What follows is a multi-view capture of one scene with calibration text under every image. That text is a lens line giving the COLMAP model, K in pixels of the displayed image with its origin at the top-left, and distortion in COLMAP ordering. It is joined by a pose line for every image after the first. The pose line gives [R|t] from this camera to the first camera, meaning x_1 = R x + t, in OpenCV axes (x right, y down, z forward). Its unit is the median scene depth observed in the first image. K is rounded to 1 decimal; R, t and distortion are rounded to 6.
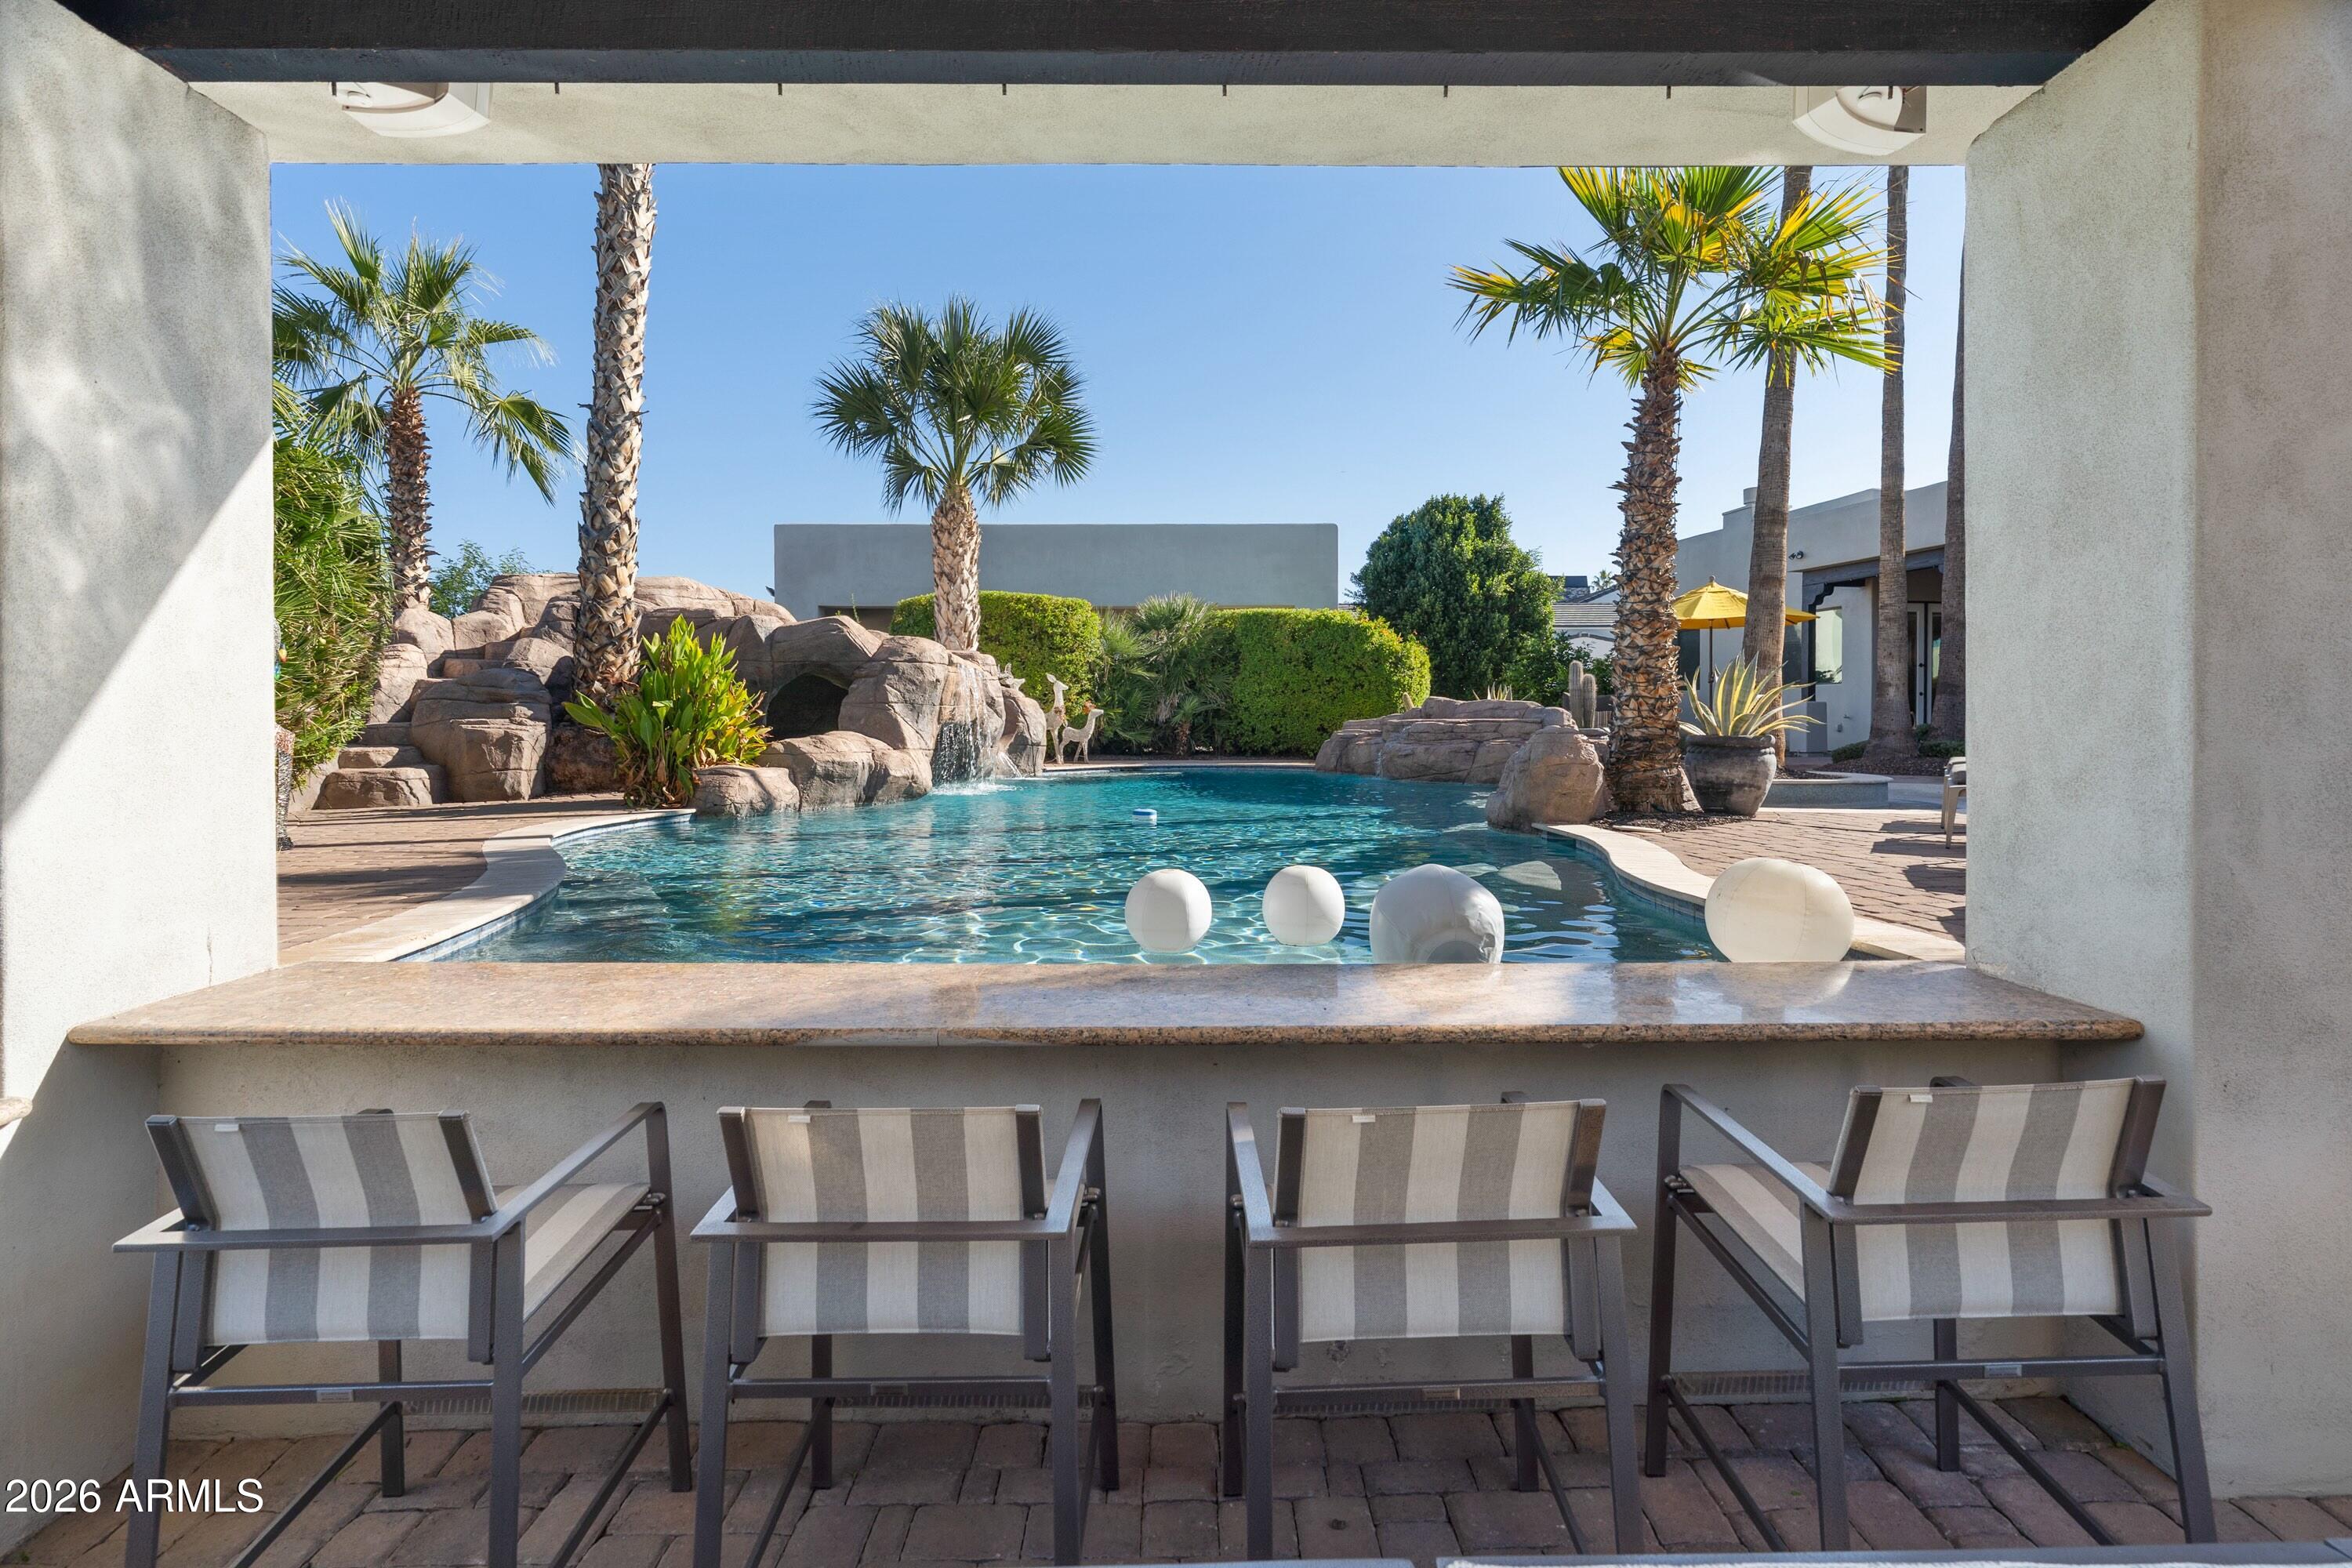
lens RADIAL K [[1117.8, 0, 1170.9], [0, 1117.8, 766.6], [0, 0, 1]] dist [0.000089, -0.000190]
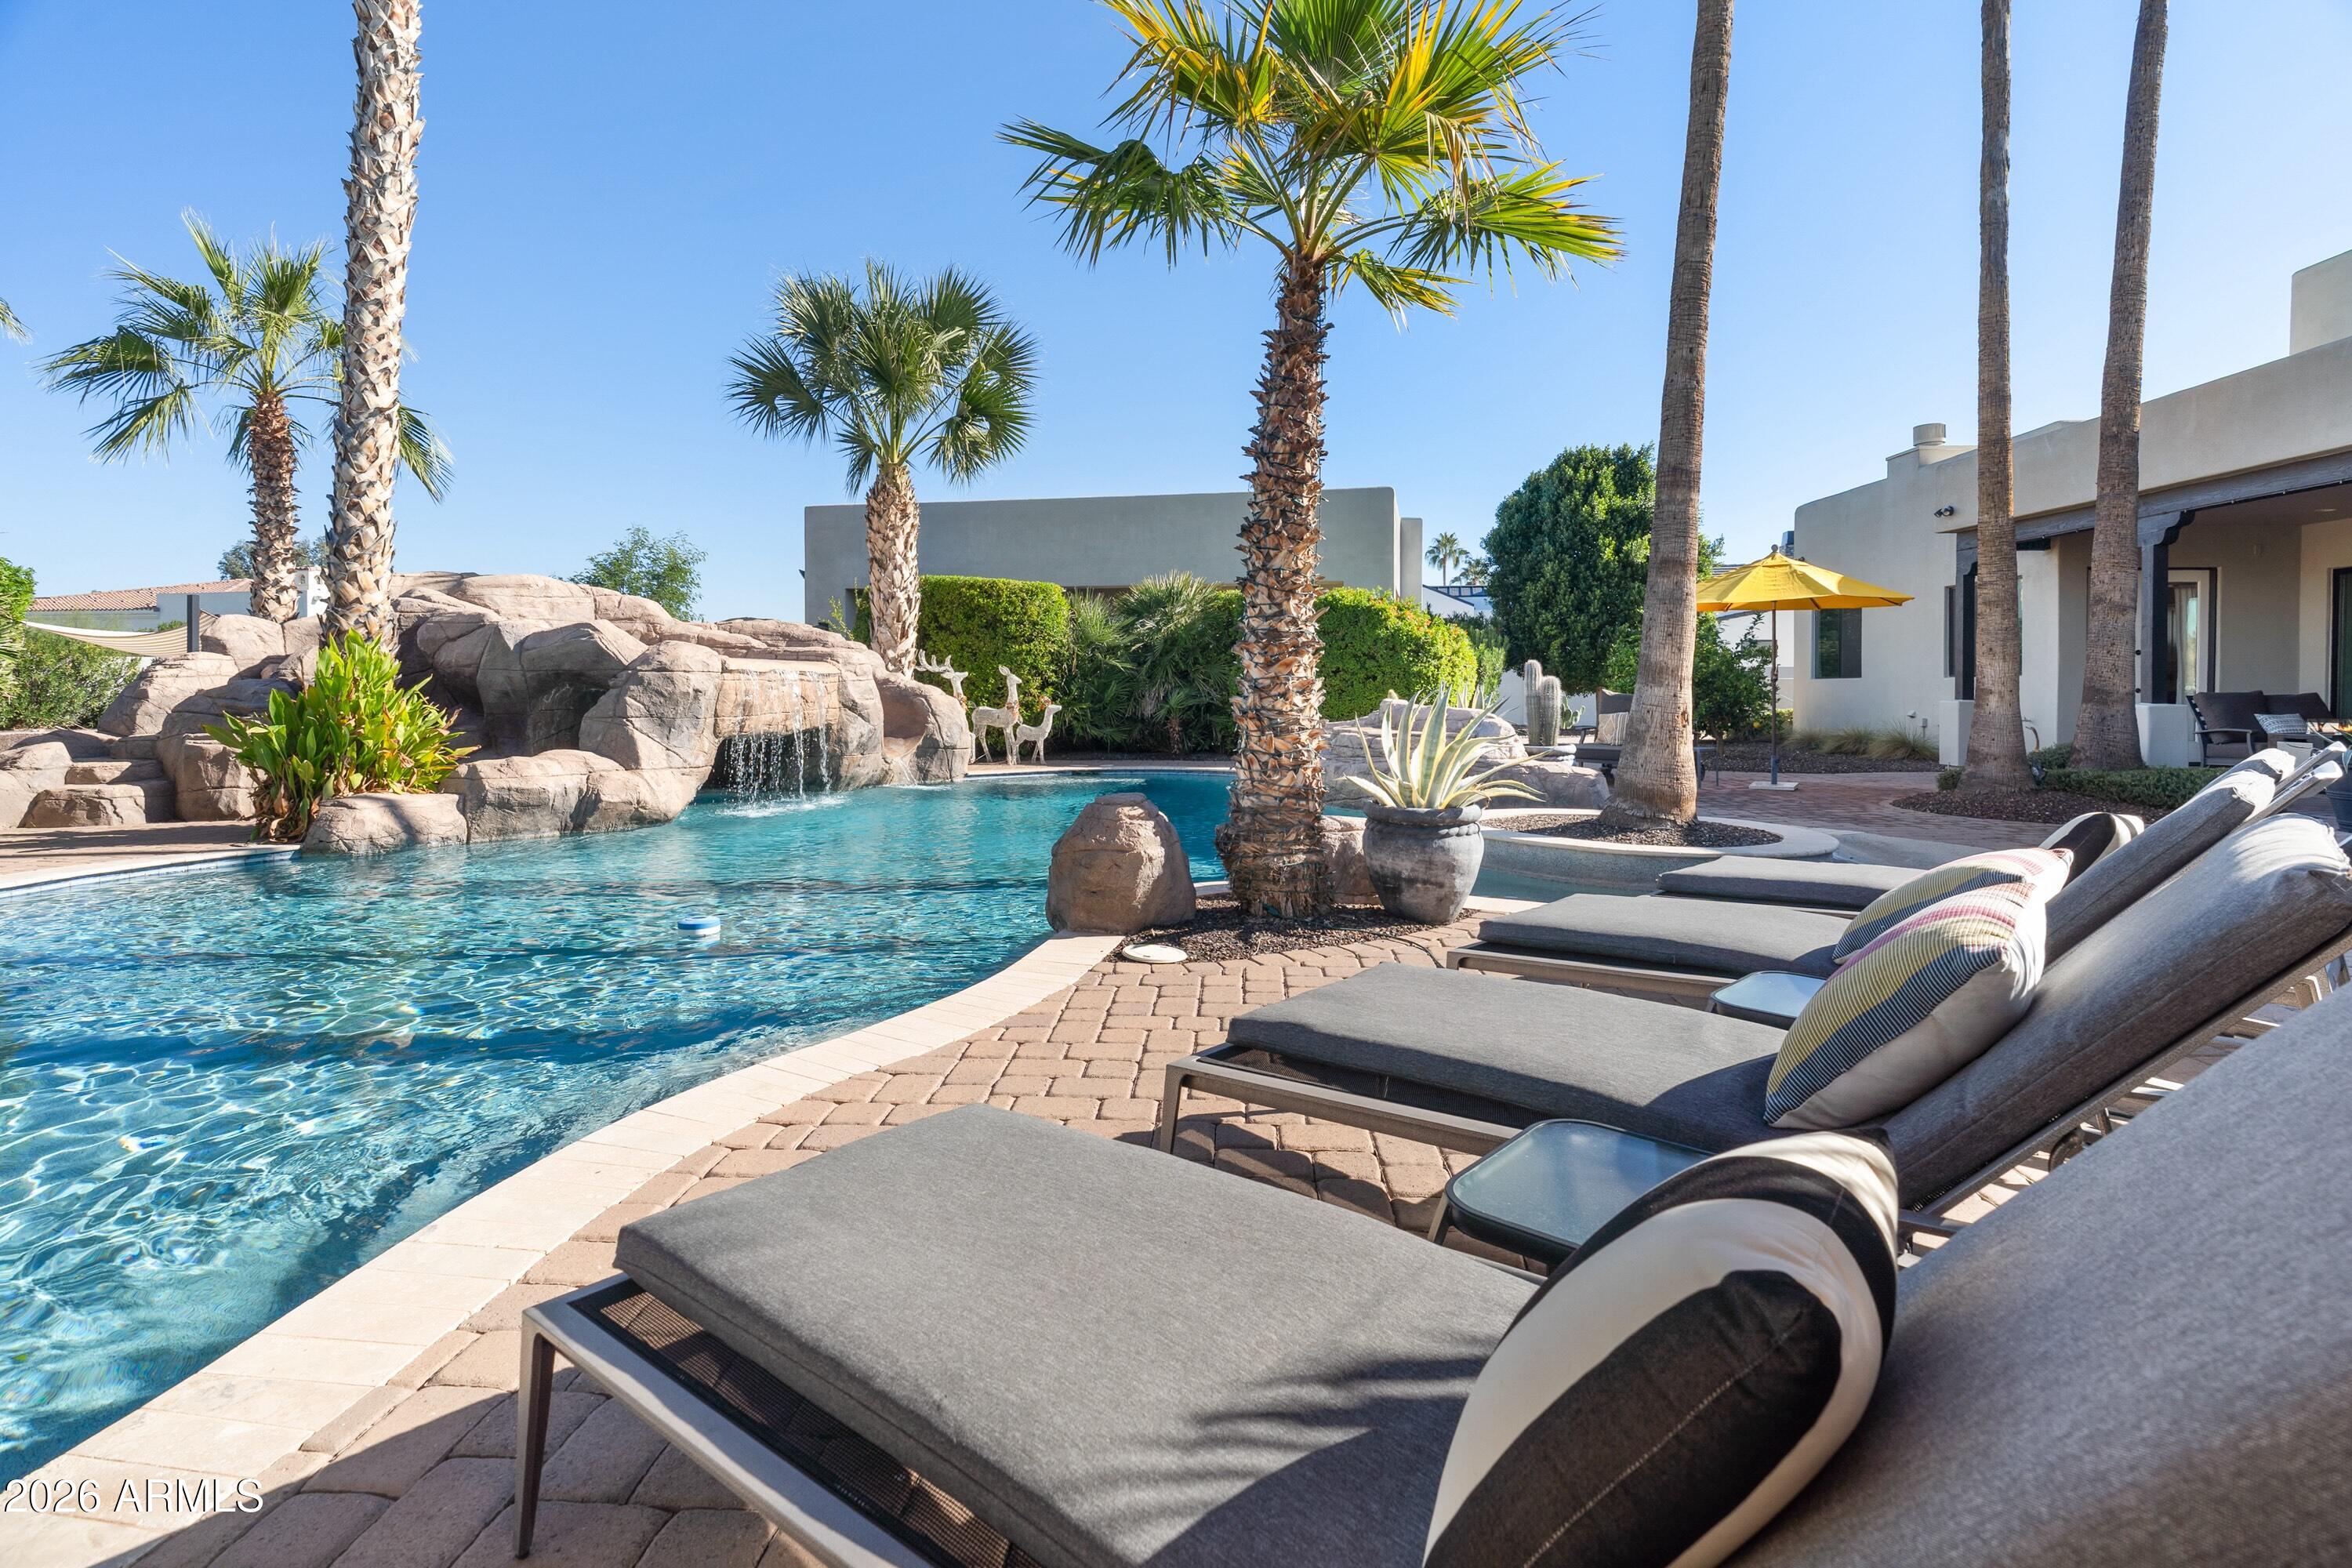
lens RADIAL K [[1117.8, 0, 1204.5], [0, 1117.8, 726.6], [0, 0, 1]] dist [0.000089, -0.000190]
pose [[0.976058, 0.014584, -0.217020, 0.392427], [-0.014606, 0.999892, 0.001500, -0.056905], [0.217019, 0.001705, 0.976166, 0.219588]]
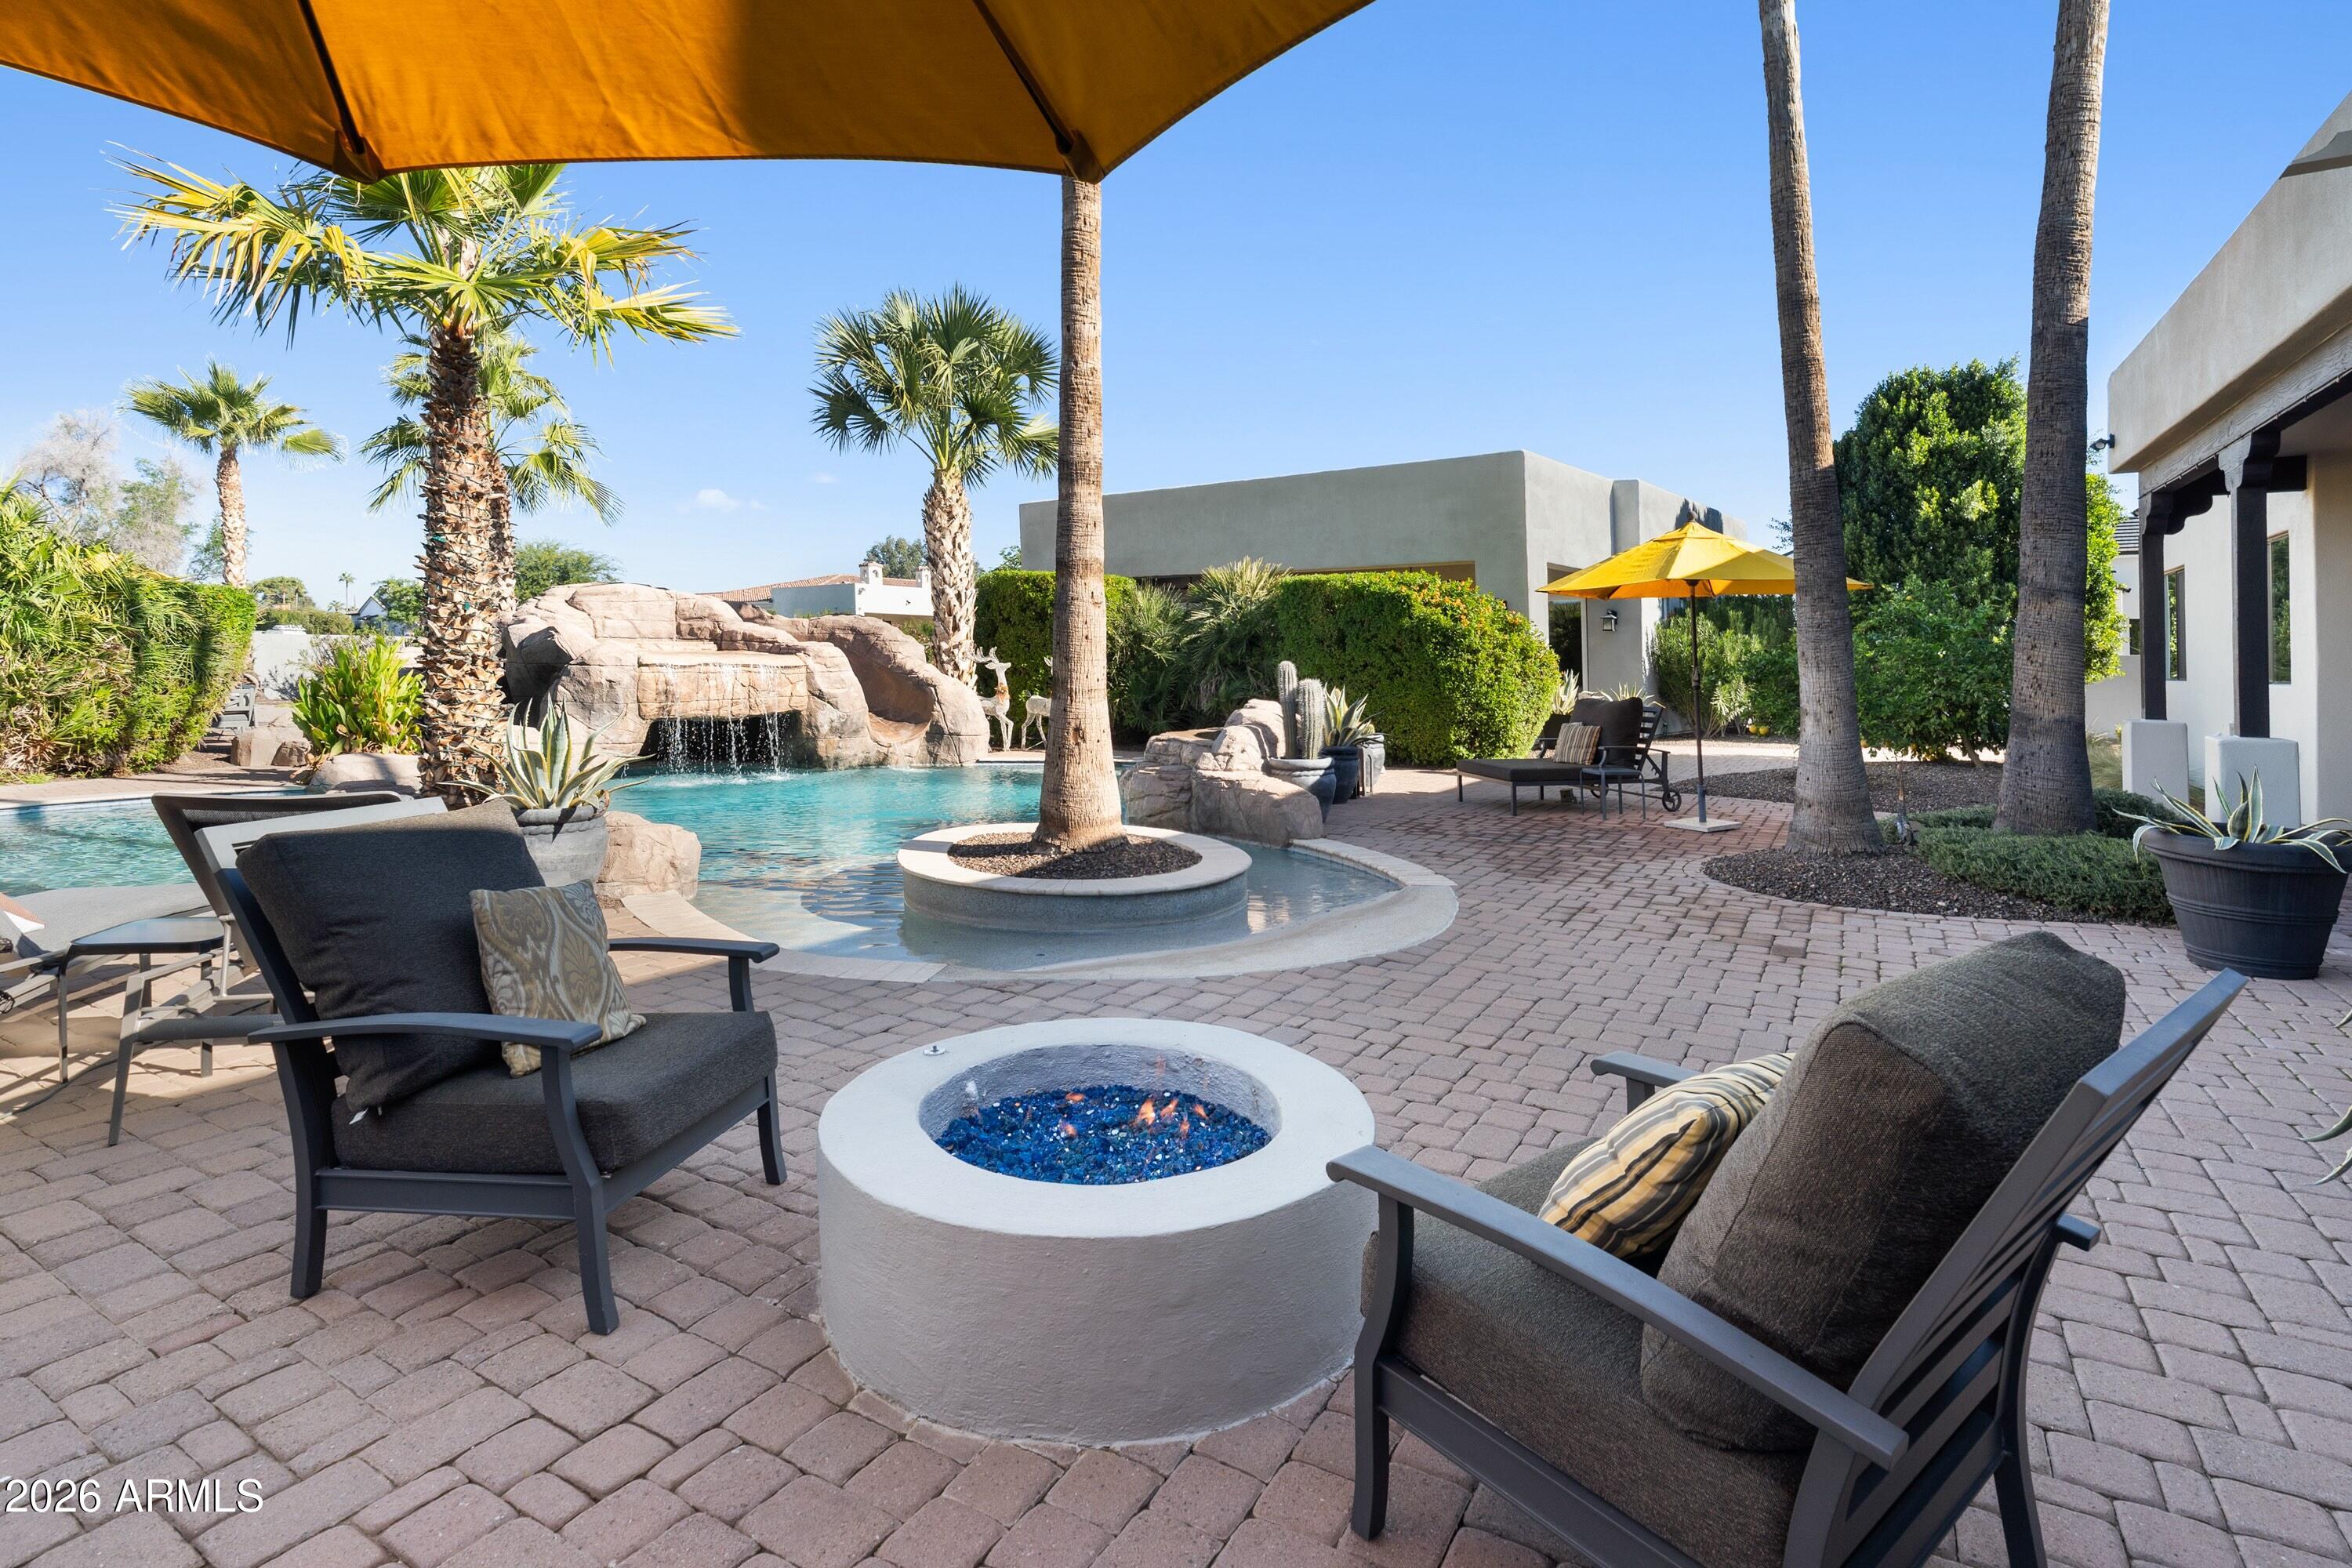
lens RADIAL K [[1171.5, 0, 1174.9], [0, 1171.5, 761.0], [0, 0, 1]] dist [-0.009281, -0.000500]
pose [[0.764052, 0.068821, -0.641474, 0.965058], [-0.039622, 0.997423, 0.059816, -0.090512], [0.643937, -0.020286, 0.764809, 0.475812]]
